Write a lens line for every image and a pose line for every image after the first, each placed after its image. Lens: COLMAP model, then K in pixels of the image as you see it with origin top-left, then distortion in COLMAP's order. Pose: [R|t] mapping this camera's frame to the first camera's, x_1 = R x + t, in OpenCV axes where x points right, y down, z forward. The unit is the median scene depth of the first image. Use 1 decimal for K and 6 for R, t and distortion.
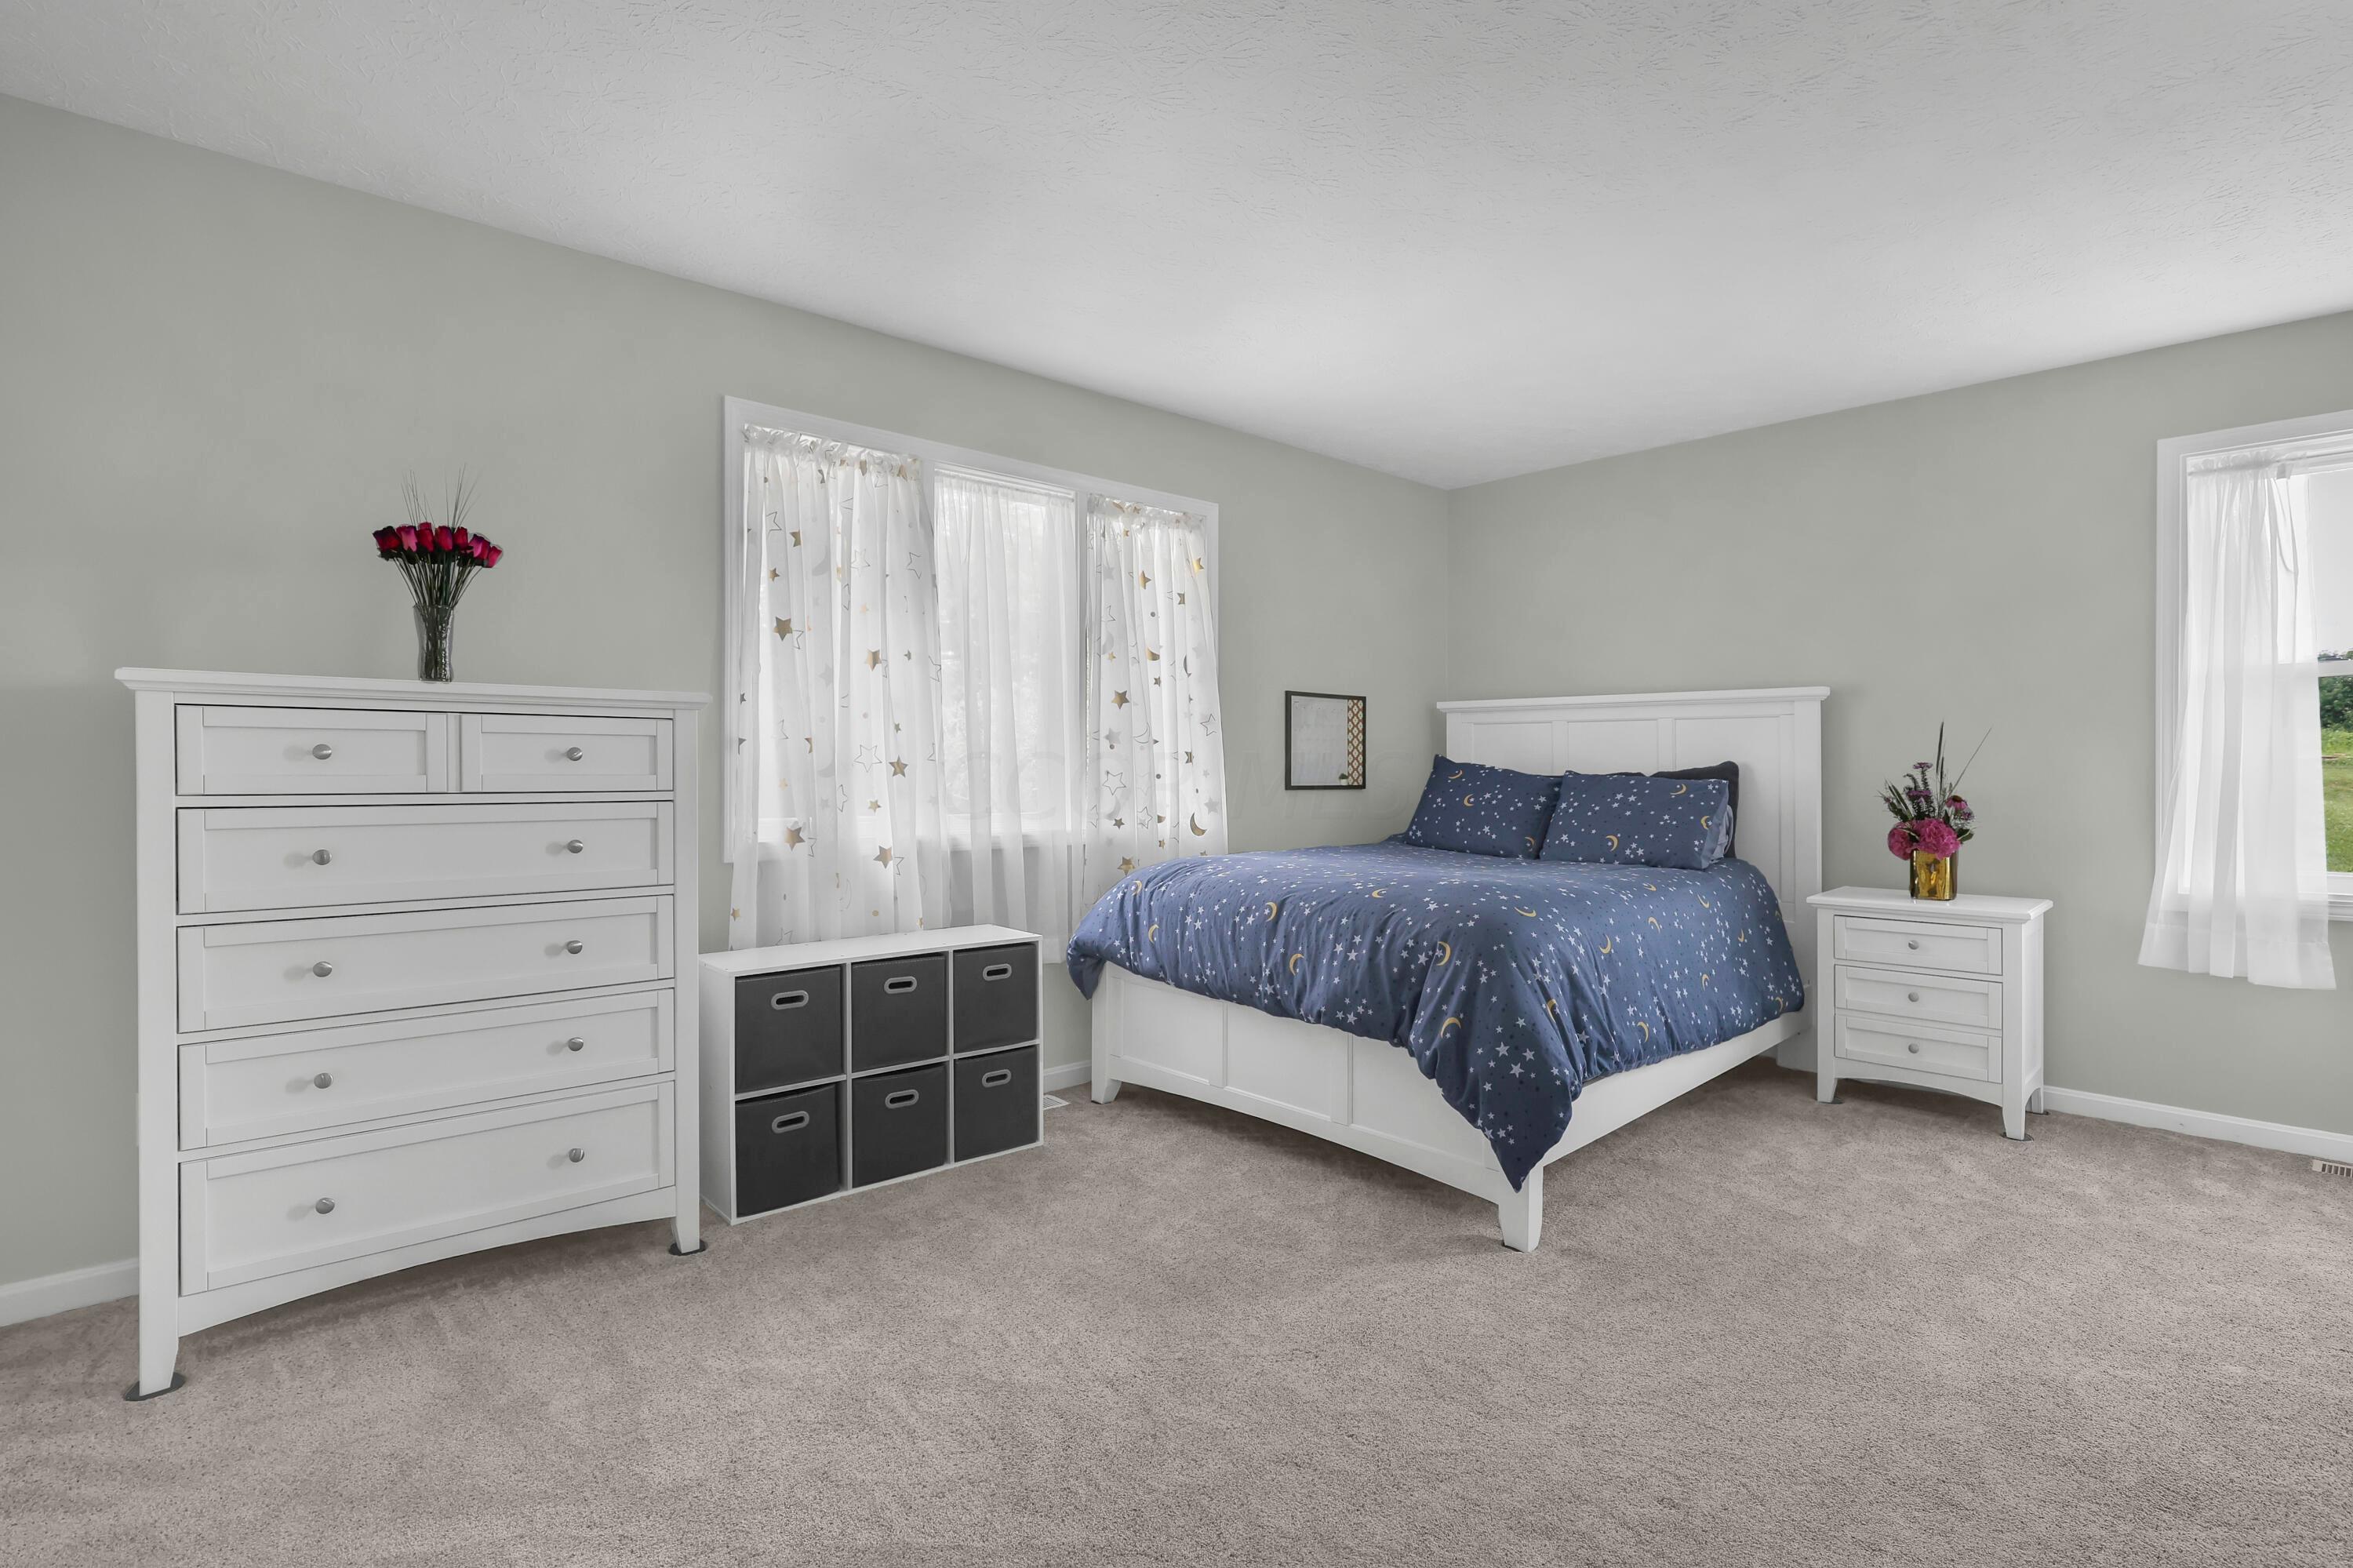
lens RADIAL K [[1127.9, 0, 1130.7], [0, 1127.9, 791.4], [0, 0, 1]] dist [-0.050474, 0.000018]
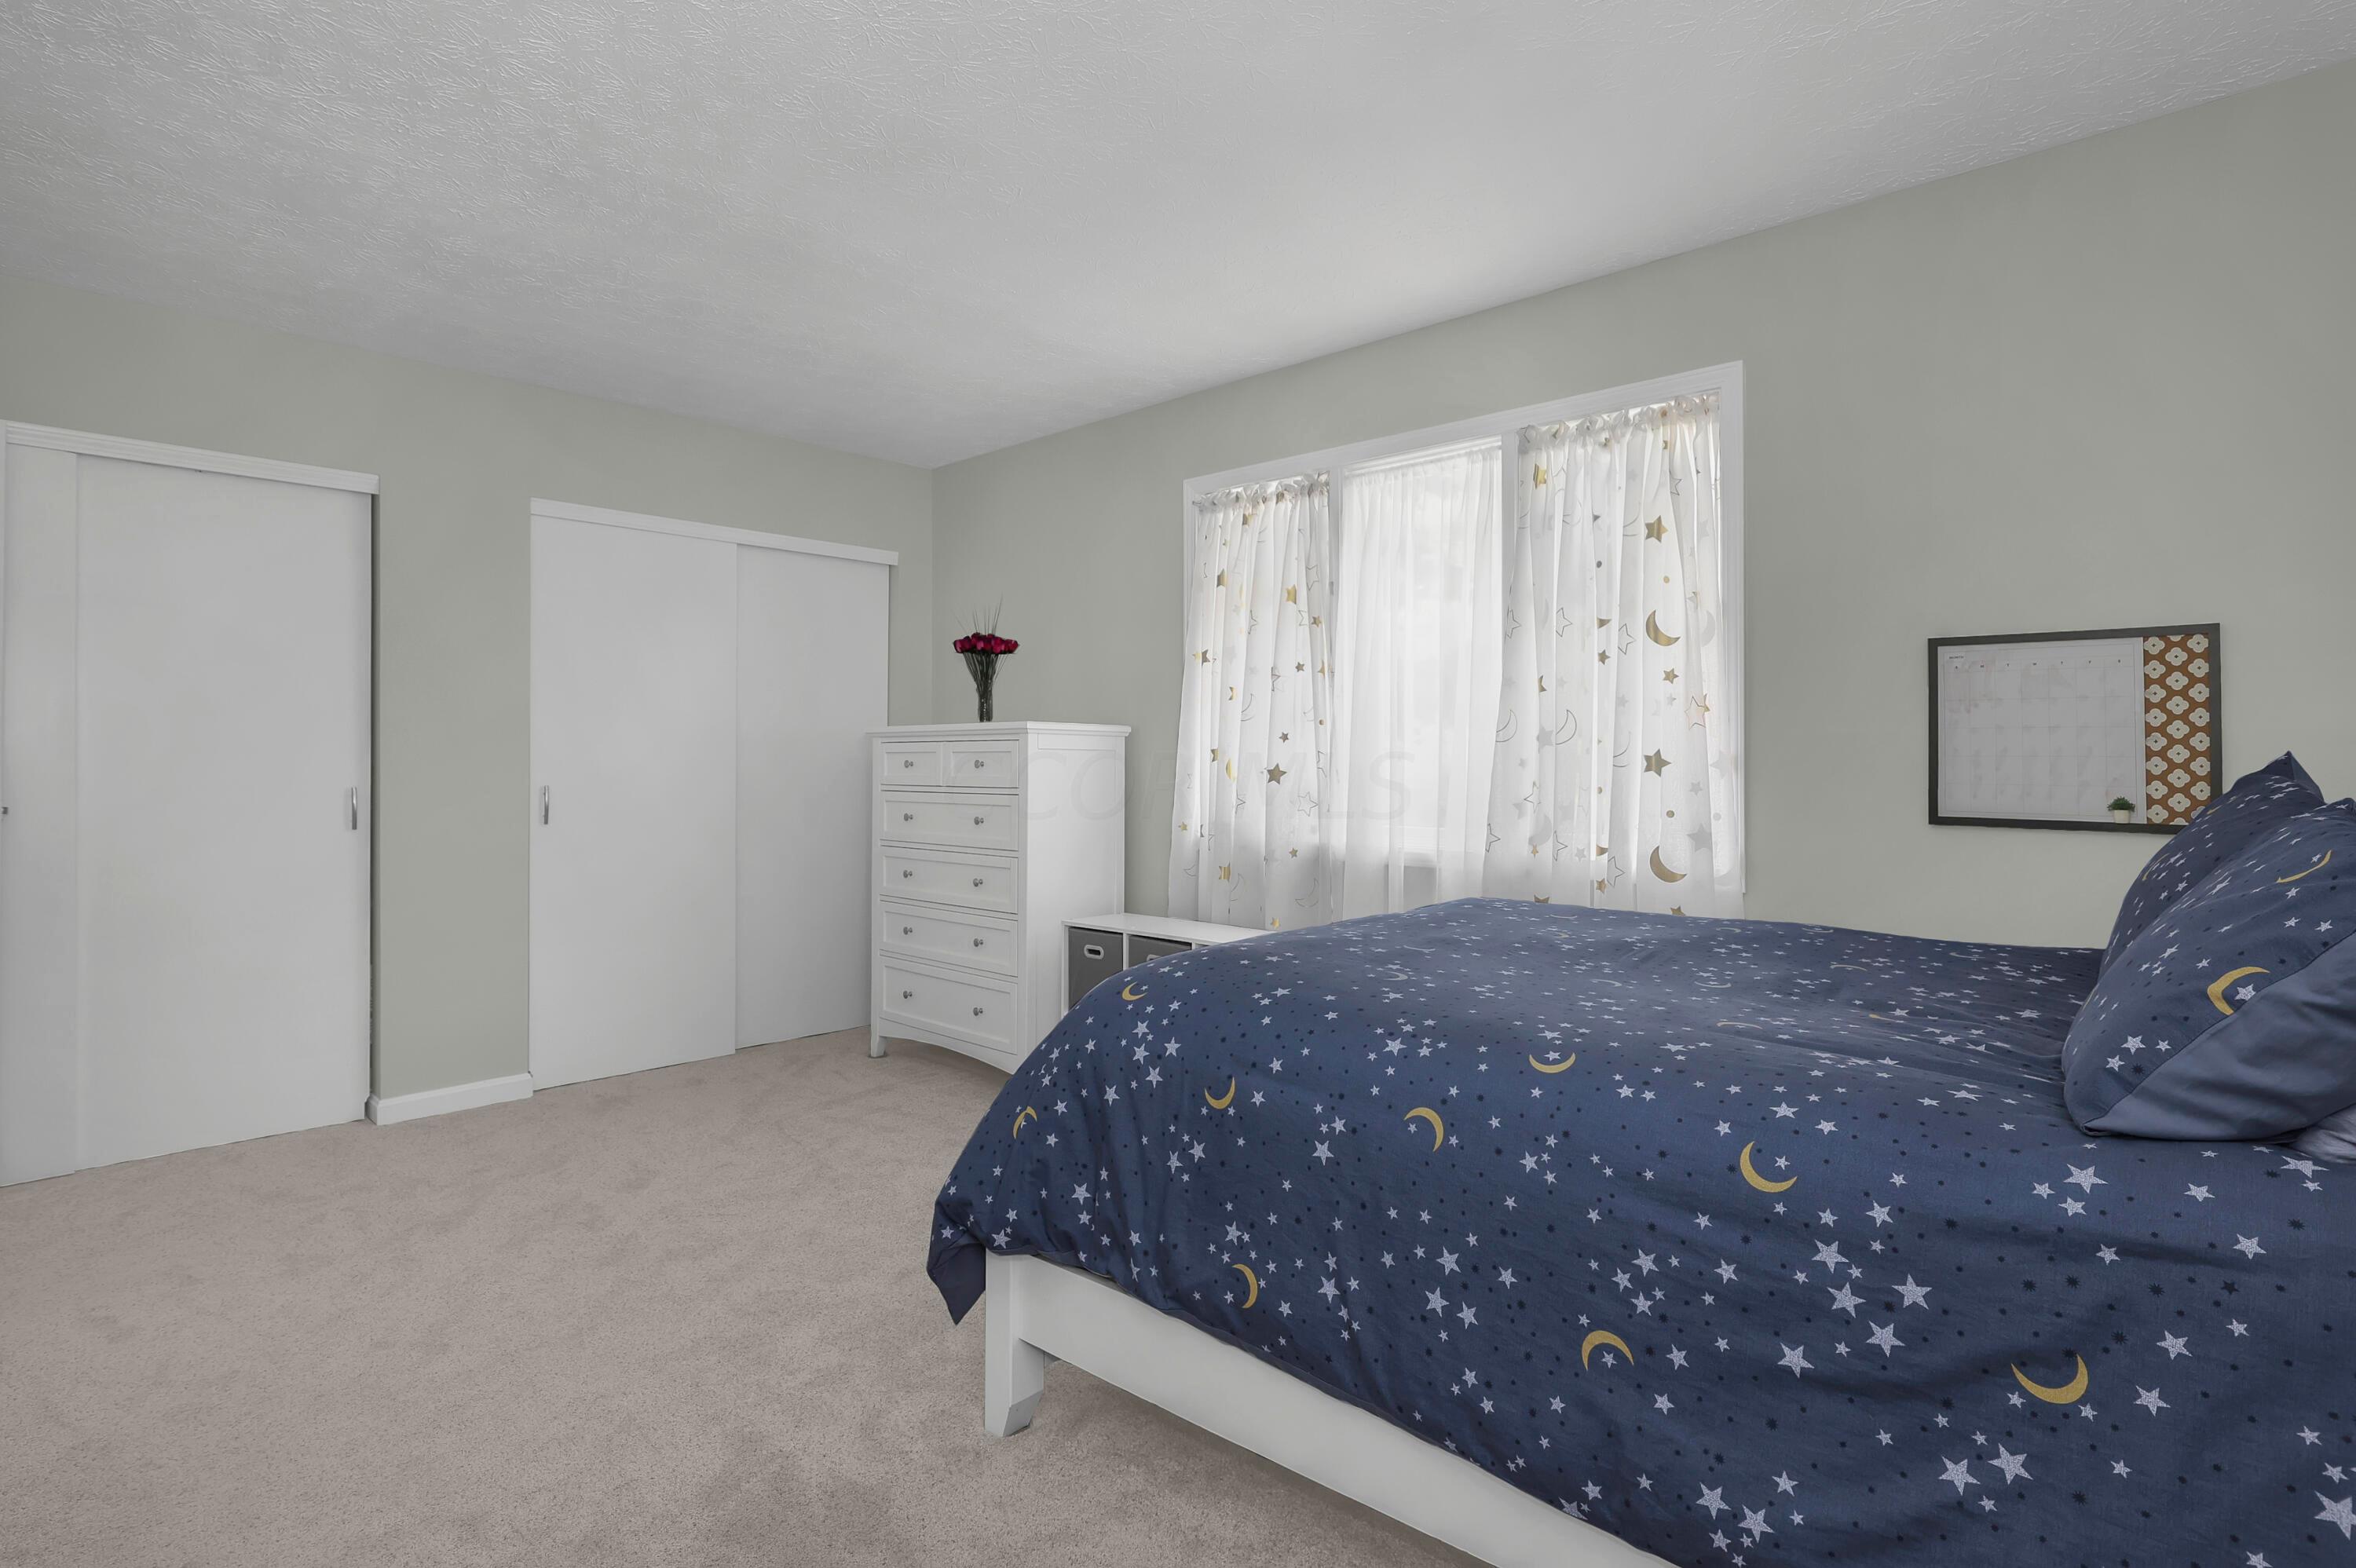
lens RADIAL K [[1129.2, 0, 1132.1], [0, 1129.2, 791.4], [0, 0, 1]] dist [-0.050474, 0.000018]
pose [[0.084442, 0.017355, -0.996277, 0.731231], [-0.030301, 0.999431, 0.014842, -0.015197], [0.995968, 0.028935, 0.084920, 0.675294]]
